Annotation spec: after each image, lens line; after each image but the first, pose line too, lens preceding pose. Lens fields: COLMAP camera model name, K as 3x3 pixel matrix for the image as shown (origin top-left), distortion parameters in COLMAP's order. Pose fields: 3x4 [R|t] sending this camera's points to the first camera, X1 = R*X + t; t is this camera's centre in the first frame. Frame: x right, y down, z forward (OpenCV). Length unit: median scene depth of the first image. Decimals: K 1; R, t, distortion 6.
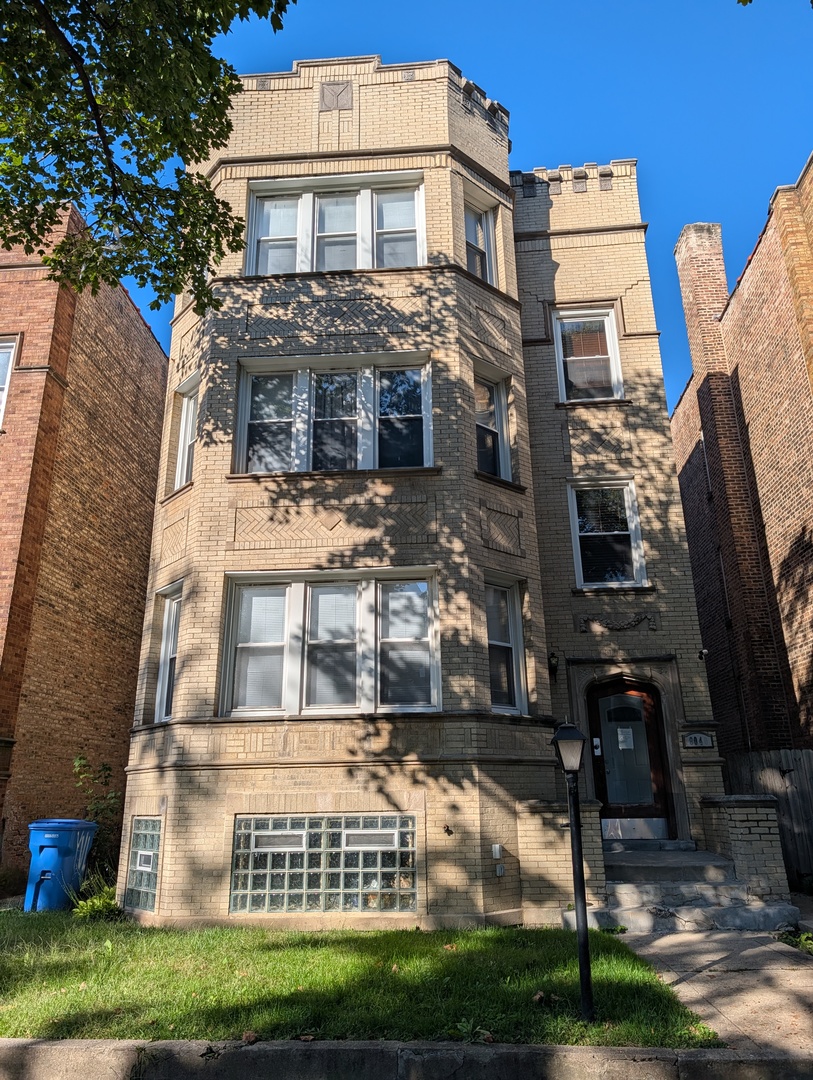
lens RADIAL K [[760.2, 0, 406.5], [0, 760.2, 540.0], [0, 0, 1]] dist [0.019177, -0.004094]
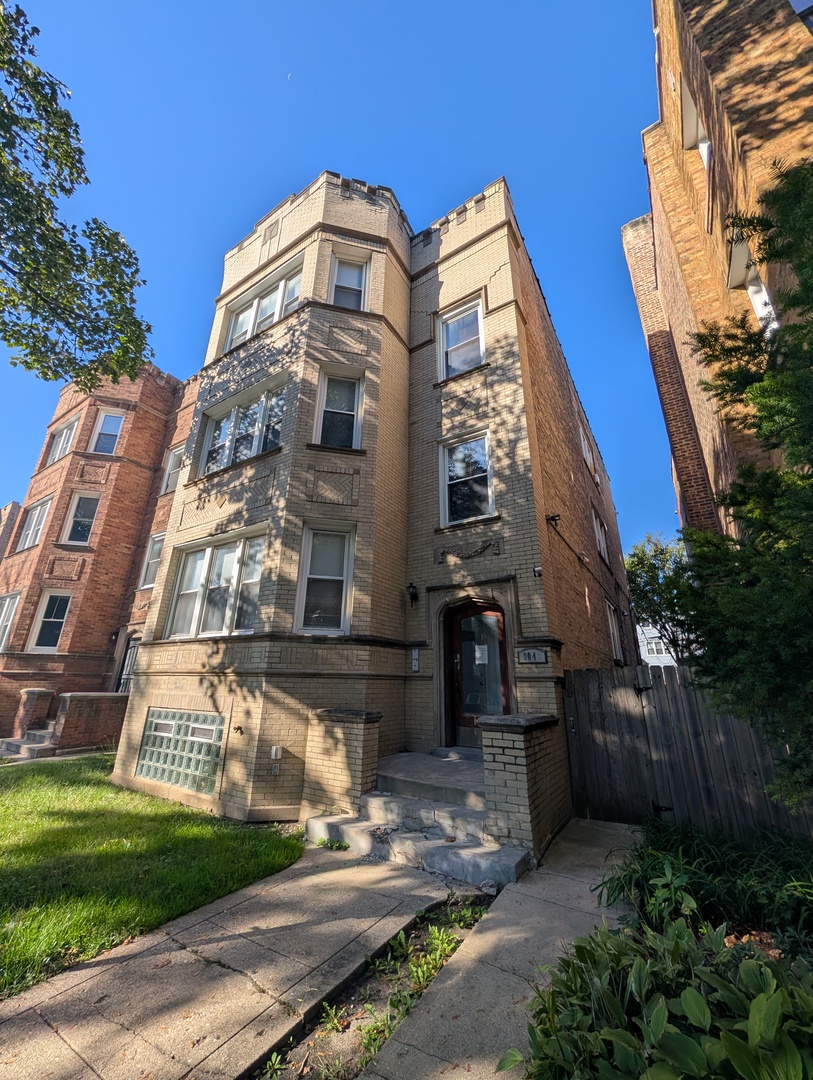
lens RADIAL K [[410.2, 0, 396.0], [0, 410.2, 540.6], [0, 0, 1]] dist [0.000296, -0.000103]
pose [[0.880511, -0.127238, -0.456629, 0.493912], [0.122377, 0.991663, -0.040345, 0.109901], [0.457956, -0.020357, 0.888742, 0.434767]]
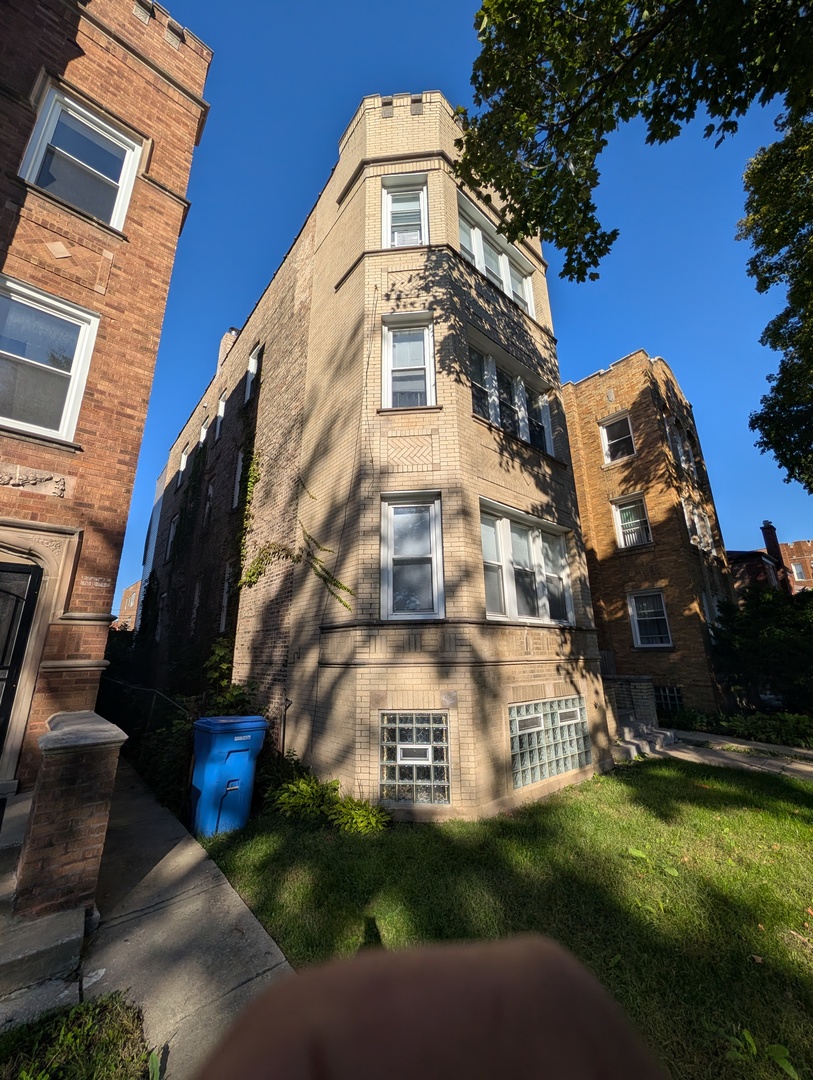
lens RADIAL K [[410.2, 0, 396.0], [0, 410.2, 540.6], [0, 0, 1]] dist [0.000296, -0.000103]
pose [[0.717284, 0.201618, 0.666973, -0.678571], [-0.231902, 0.971728, -0.044348, 0.152633], [-0.657058, -0.122862, 0.743761, 0.564950]]
